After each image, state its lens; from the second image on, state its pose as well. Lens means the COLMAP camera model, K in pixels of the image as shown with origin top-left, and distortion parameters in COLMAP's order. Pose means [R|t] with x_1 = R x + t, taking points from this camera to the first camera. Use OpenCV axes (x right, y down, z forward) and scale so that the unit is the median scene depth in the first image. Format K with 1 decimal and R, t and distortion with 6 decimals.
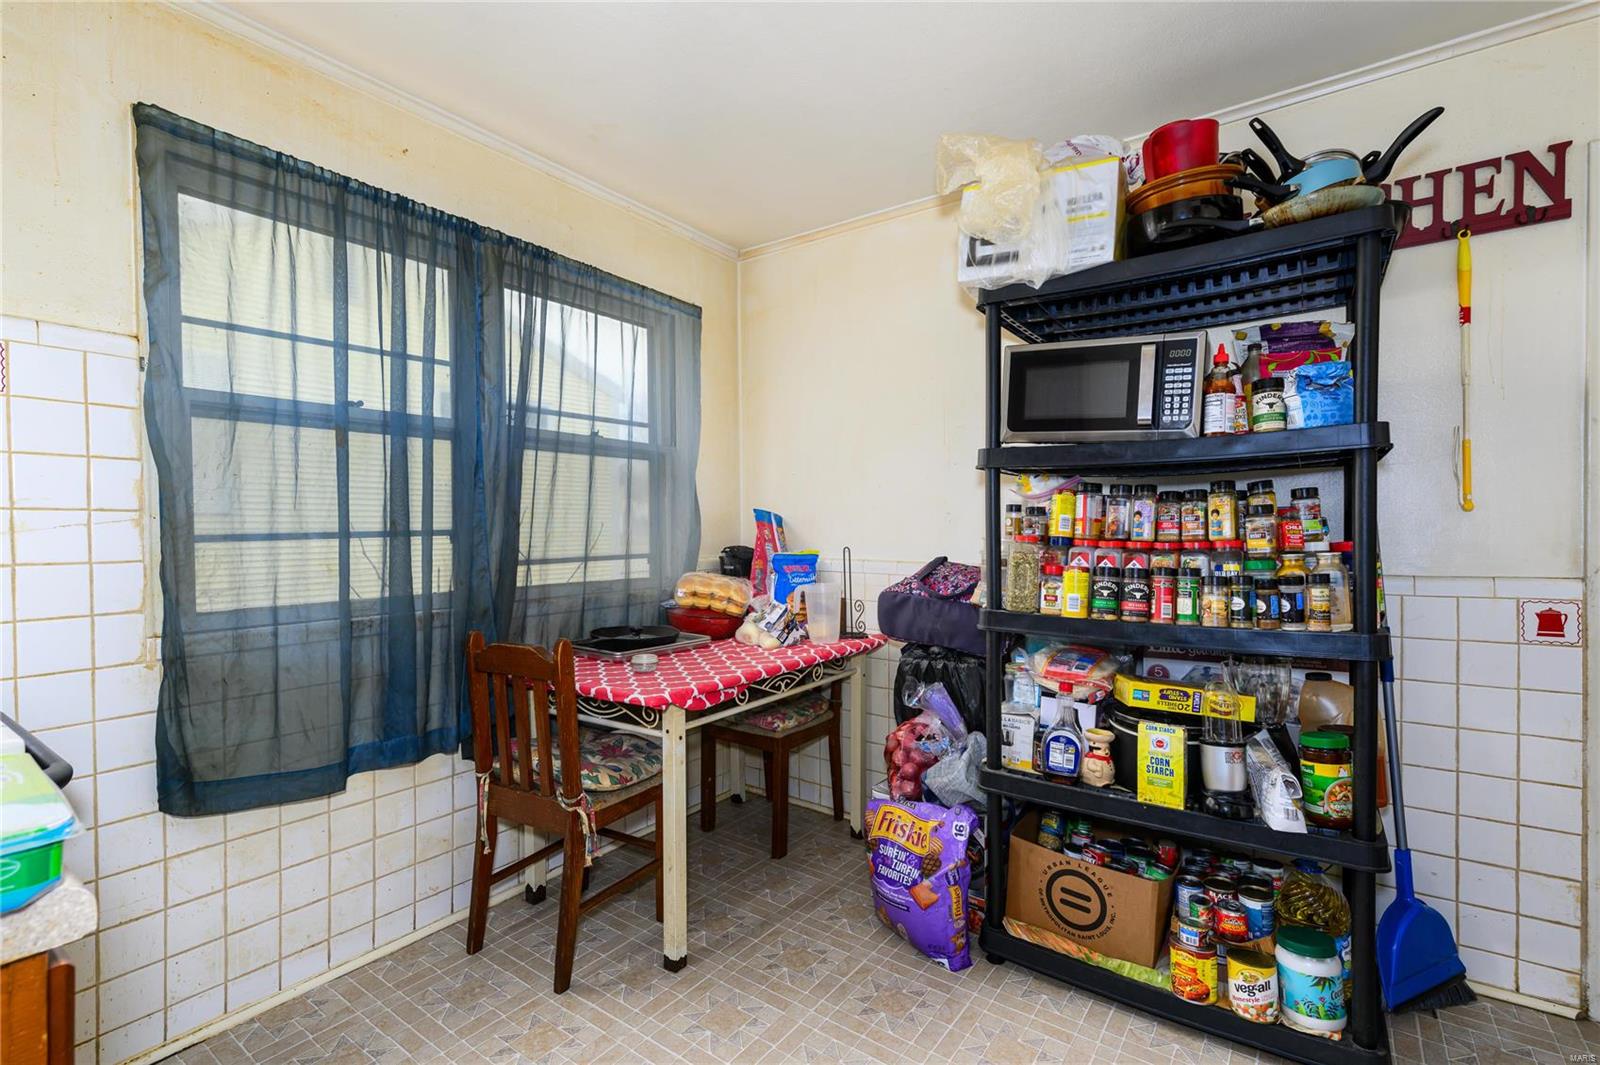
lens RADIAL K [[719.2, 0, 800.0], [0, 719.2, 532.5], [0, 0, 1]] dist [0.002685, 0.000284]
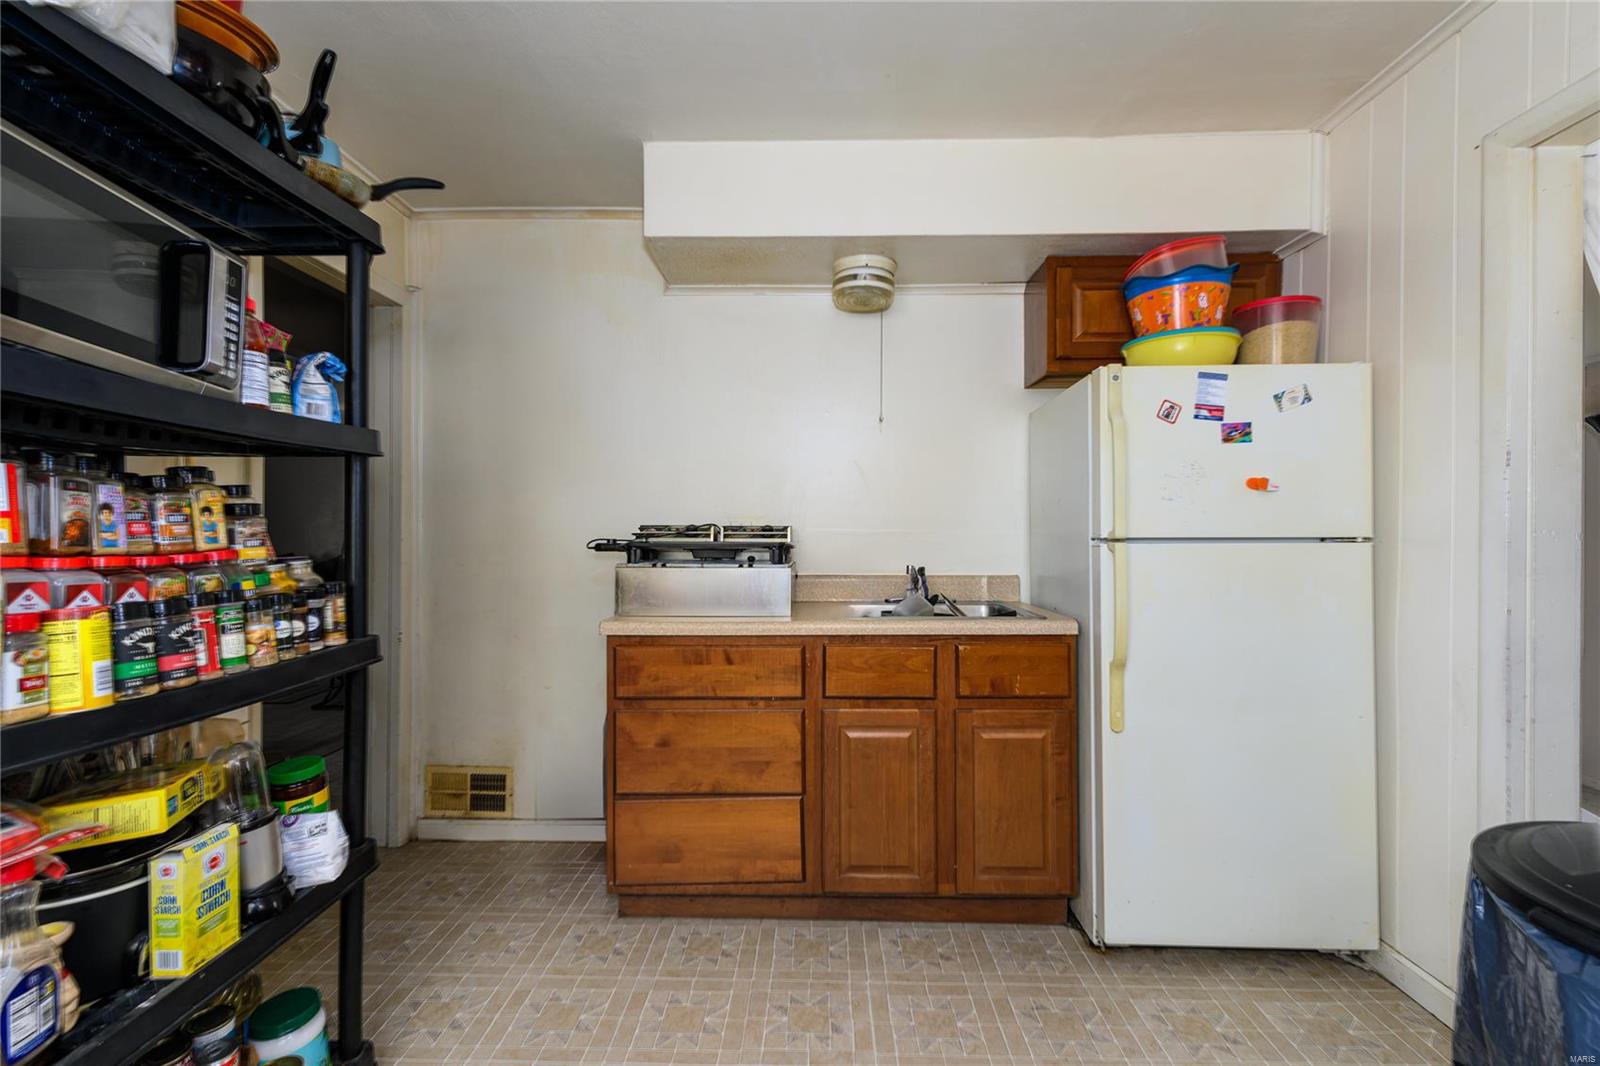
lens RADIAL K [[719.2, 0, 800.0], [0, 719.2, 533.0], [0, 0, 1]] dist [0.002685, 0.000284]
pose [[-0.573259, 0.003435, 0.819367, -0.342898], [0.005100, 0.999987, -0.000624, -0.002908], [-0.819358, 0.003822, -0.573269, 0.938142]]
